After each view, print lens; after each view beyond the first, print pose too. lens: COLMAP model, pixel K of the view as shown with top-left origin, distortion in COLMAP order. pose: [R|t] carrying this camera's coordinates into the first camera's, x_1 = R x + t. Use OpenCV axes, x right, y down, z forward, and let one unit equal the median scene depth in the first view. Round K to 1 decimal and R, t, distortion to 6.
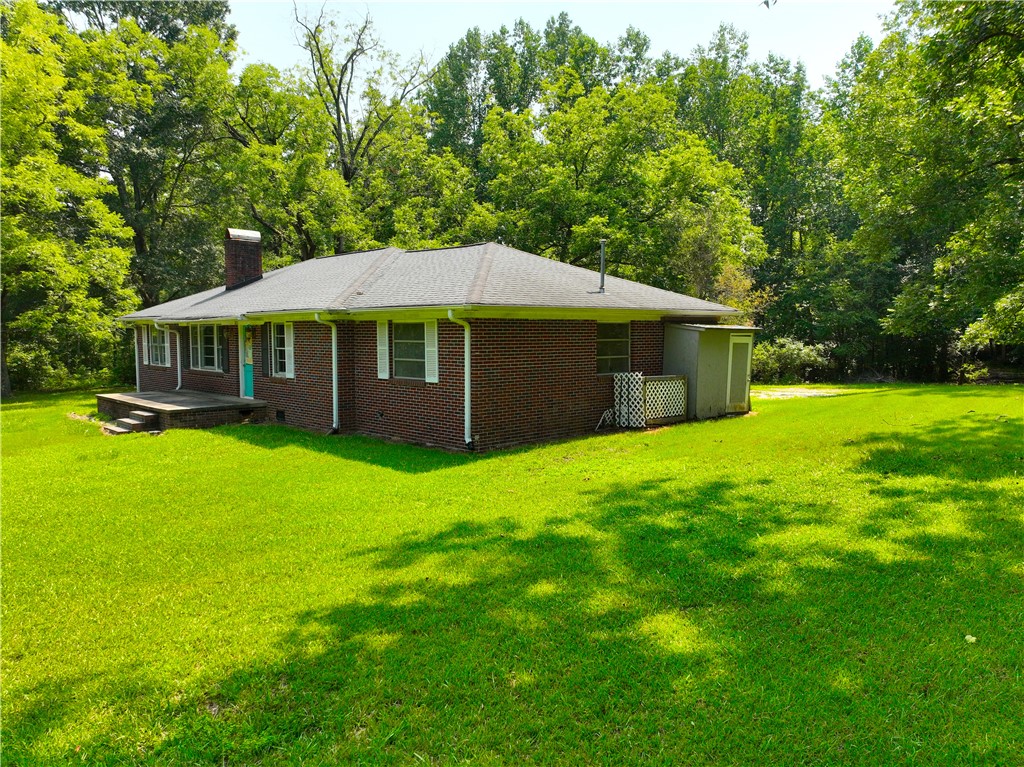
lens RADIAL K [[738.4, 0, 521.9], [0, 738.4, 385.0], [0, 0, 1]] dist [0.004244, 0.009961]
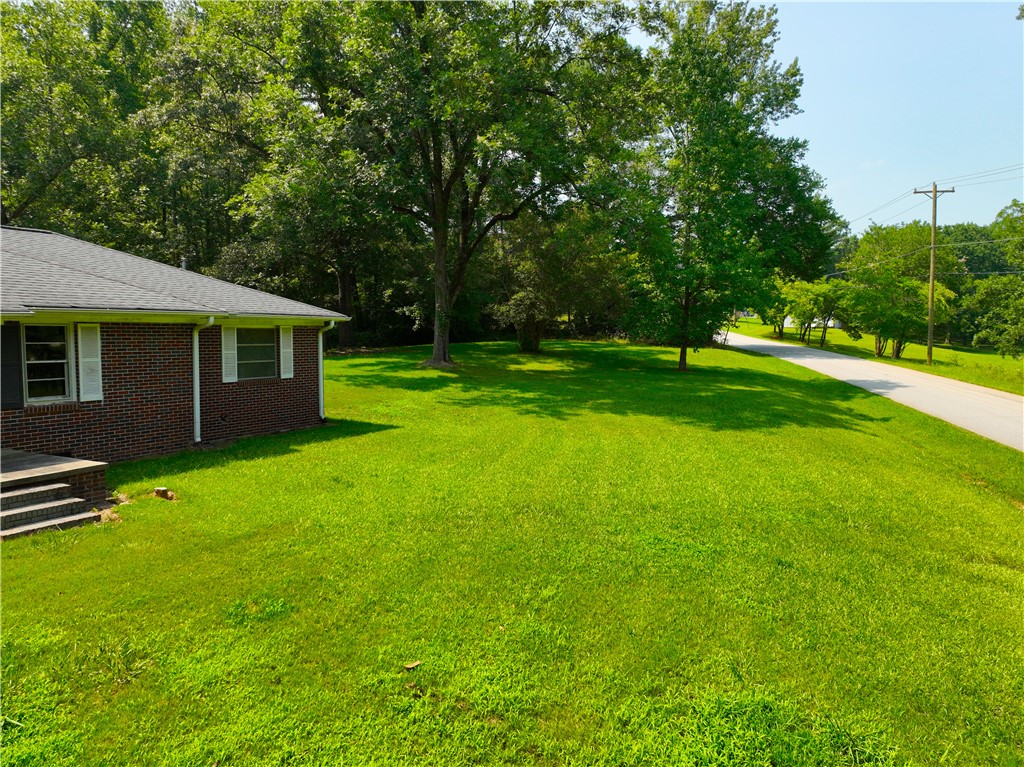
lens RADIAL K [[757.2, 0, 524.5], [0, 757.2, 382.8], [0, 0, 1]] dist [0.006520, 0.002859]
pose [[-0.326431, -0.058193, 0.943428, -1.248014], [0.071110, 0.993763, 0.085902, -0.065513], [-0.942542, 0.095128, -0.320257, 0.907618]]
